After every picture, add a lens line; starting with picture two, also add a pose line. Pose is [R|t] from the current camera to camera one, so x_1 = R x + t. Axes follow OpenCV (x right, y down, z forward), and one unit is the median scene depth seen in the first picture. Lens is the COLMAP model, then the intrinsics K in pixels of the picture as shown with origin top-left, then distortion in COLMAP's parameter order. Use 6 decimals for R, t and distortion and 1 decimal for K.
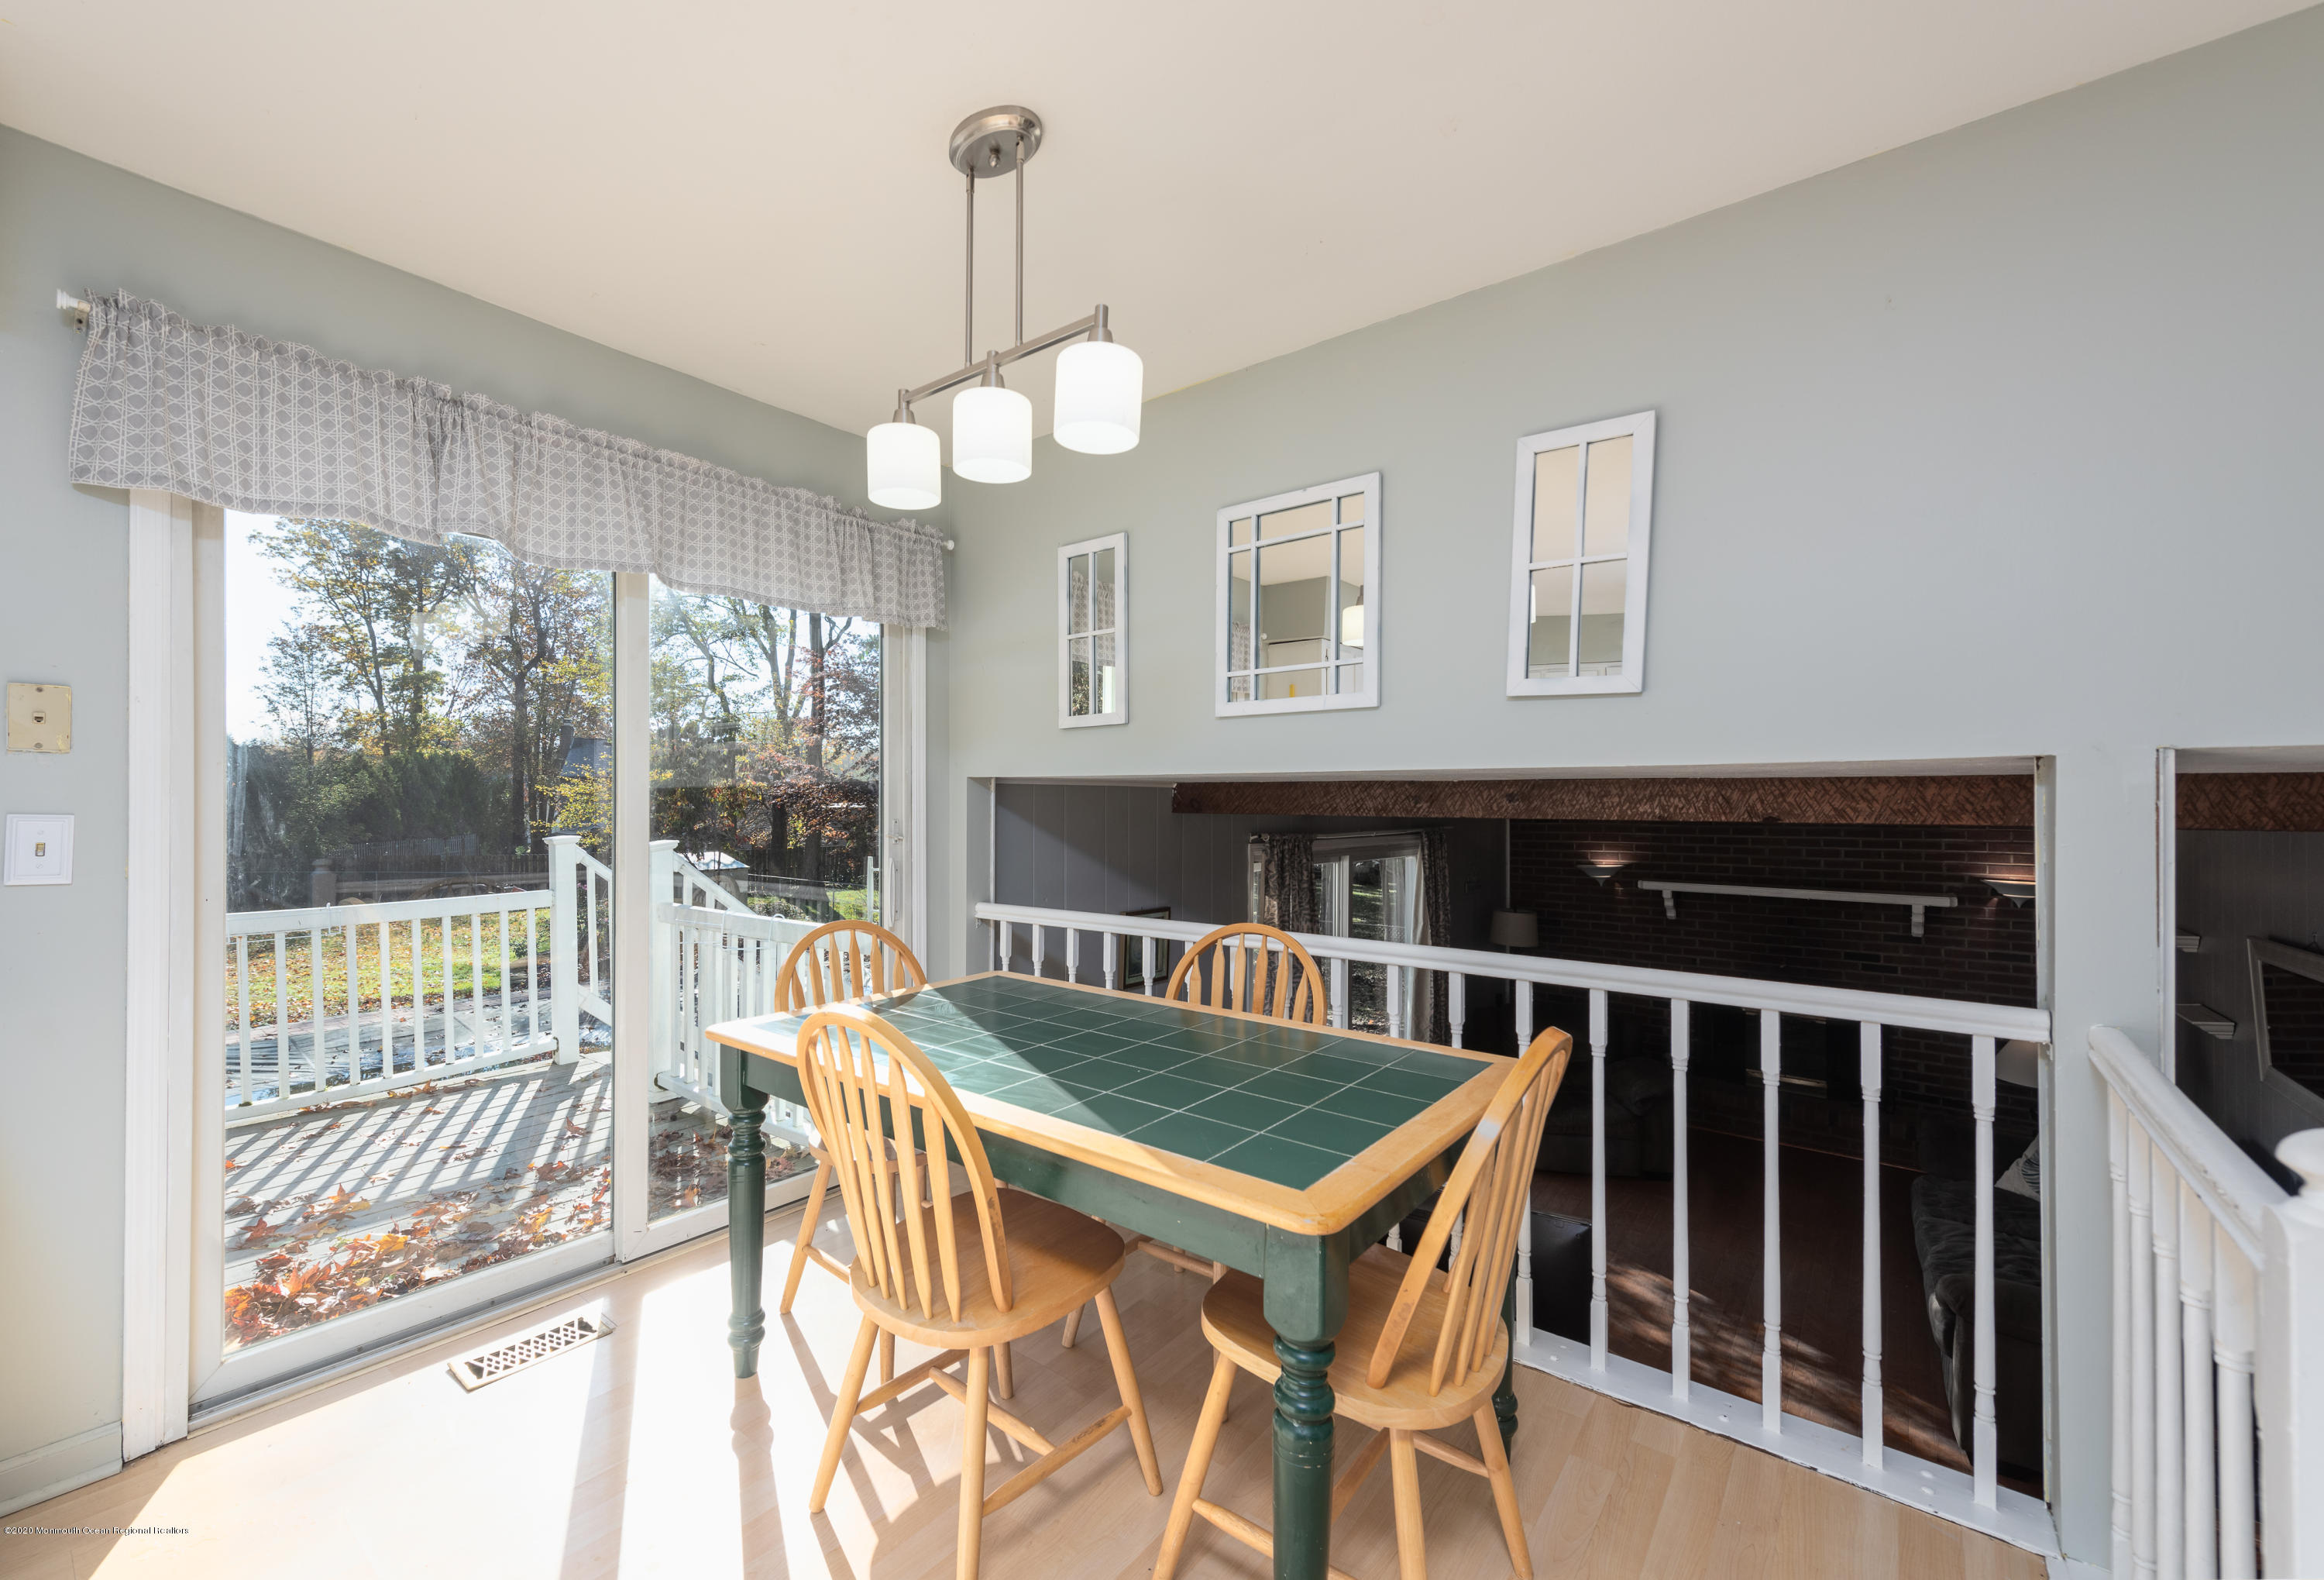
lens RADIAL K [[936.1, 0, 1131.5], [0, 936.1, 795.7], [0, 0, 1]] dist [0.006950, -0.002628]
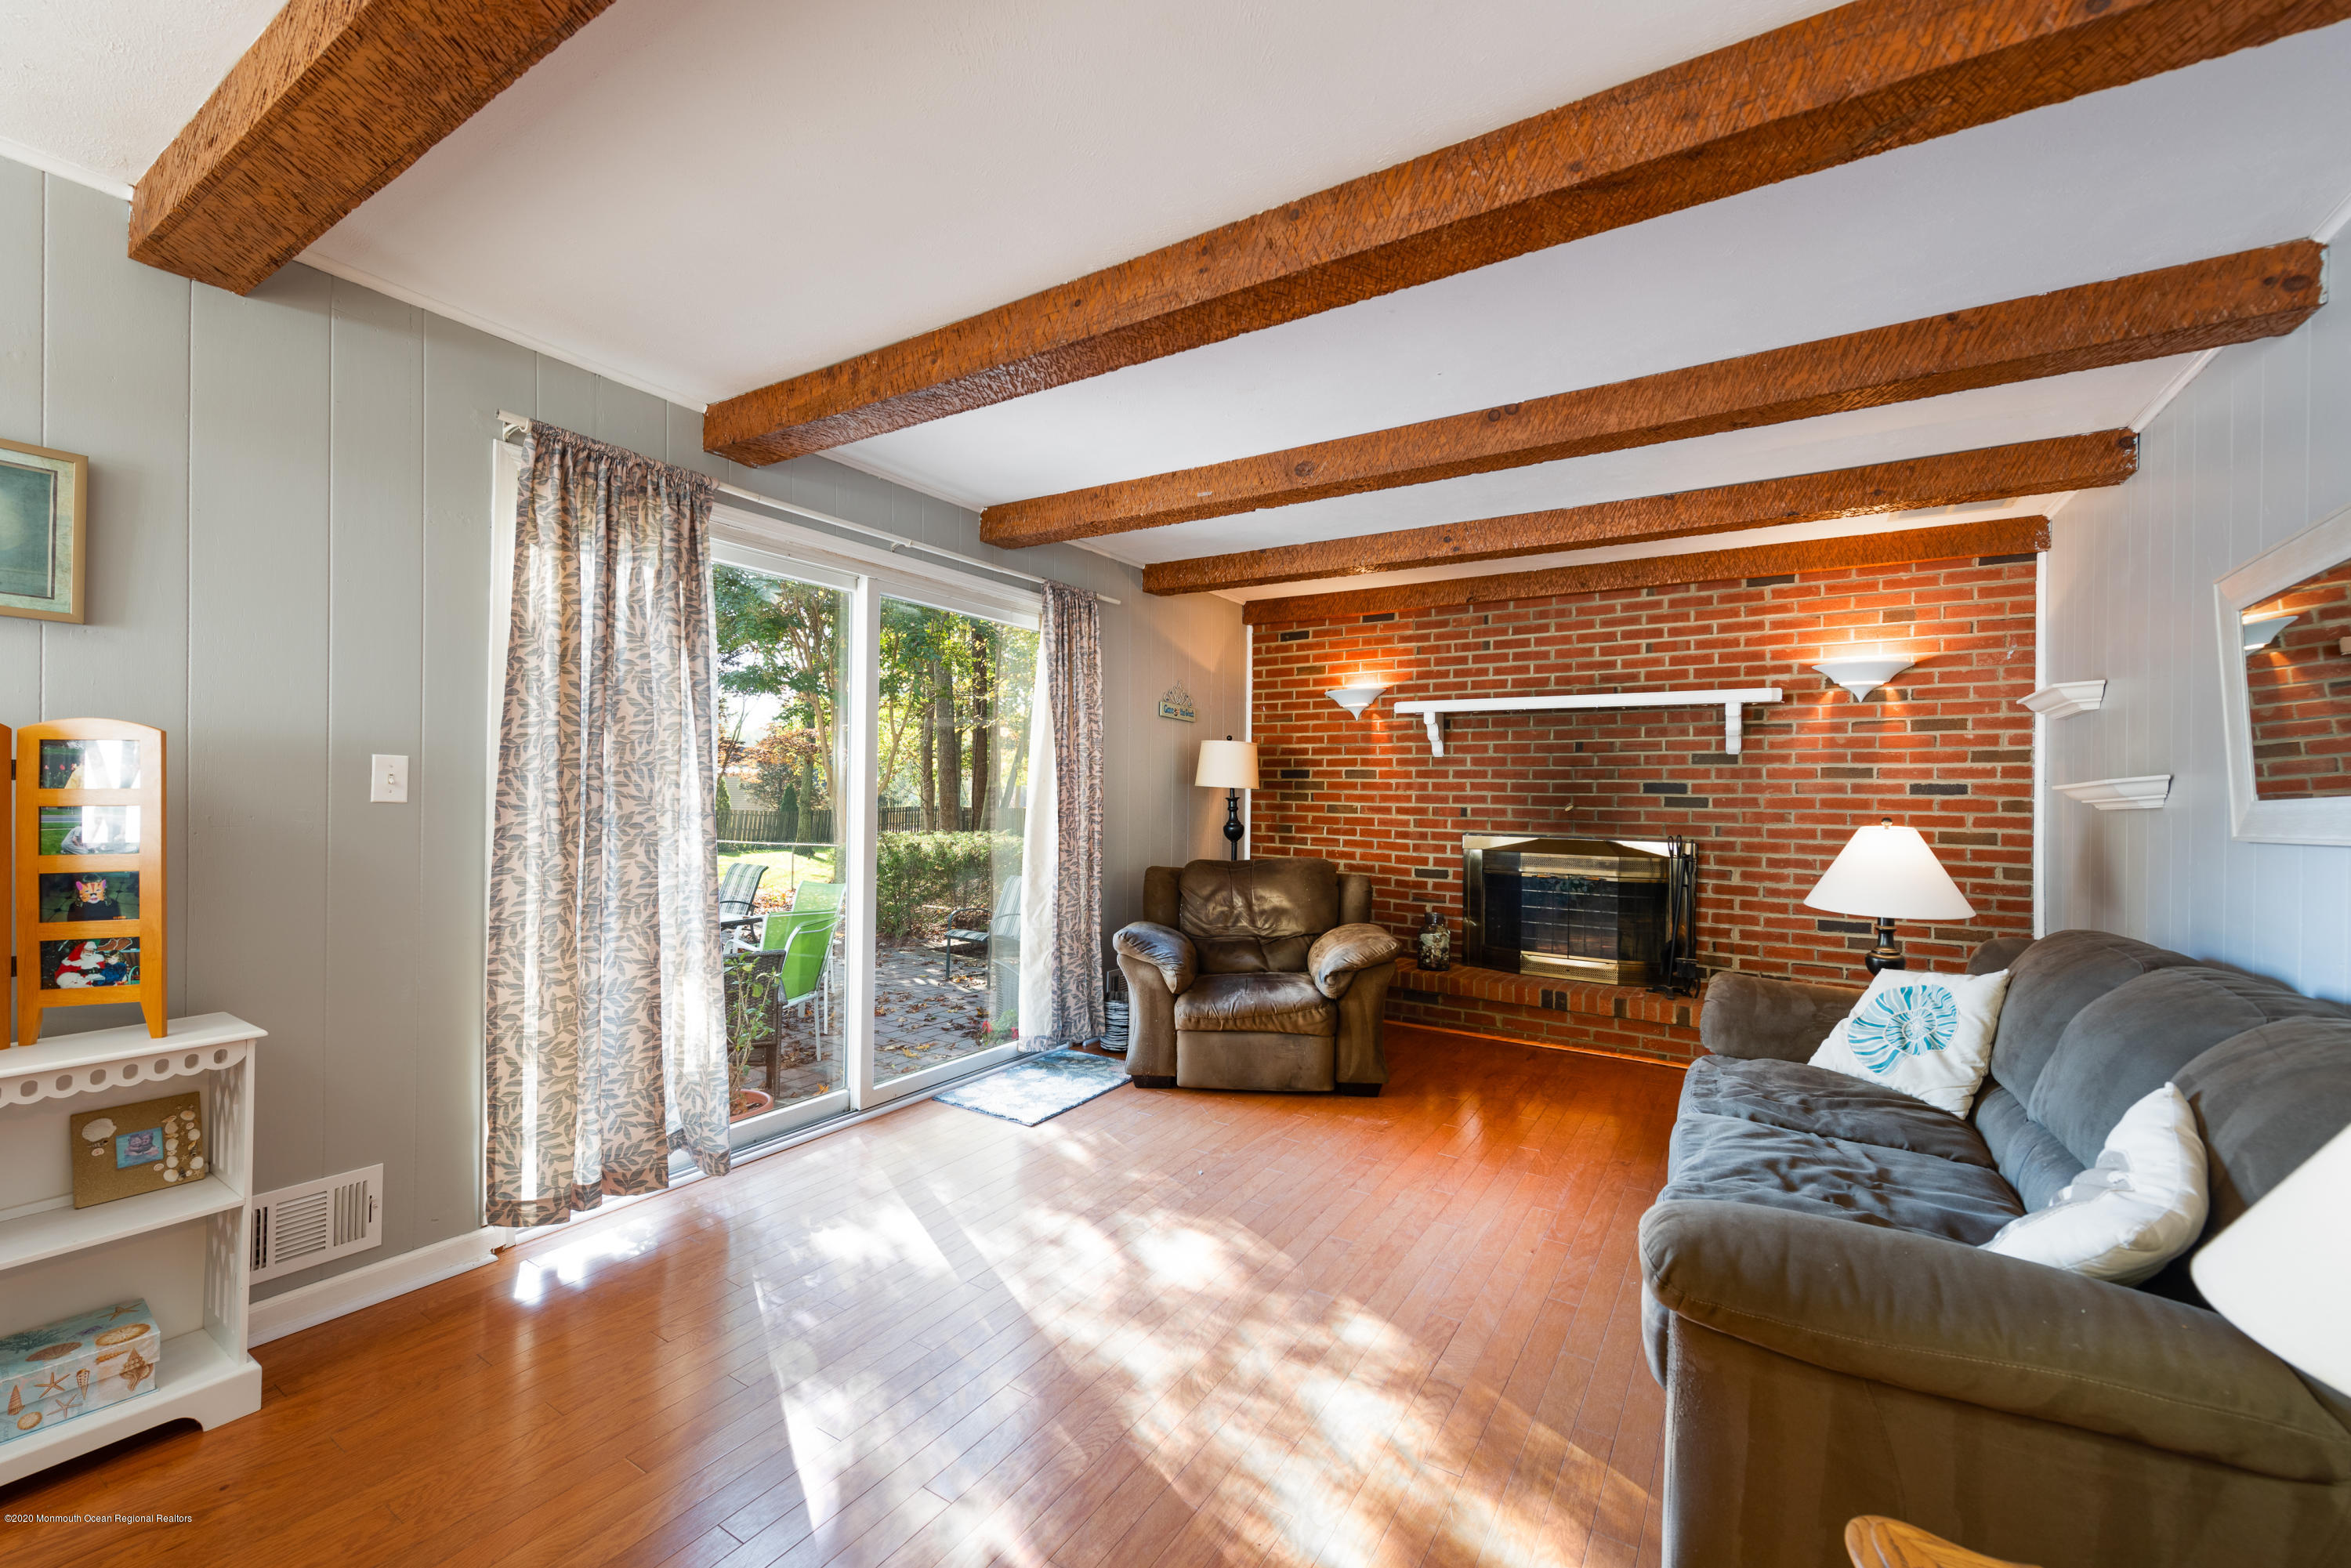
lens RADIAL K [[919.3, 0, 1194.6], [0, 919.3, 793.7], [0, 0, 1]] dist [0.005865, -0.001758]
pose [[0.992910, 0.011155, 0.118342, 0.339846], [-0.011774, 0.999920, 0.004531, 0.181053], [-0.118282, -0.005892, 0.992963, 0.343726]]
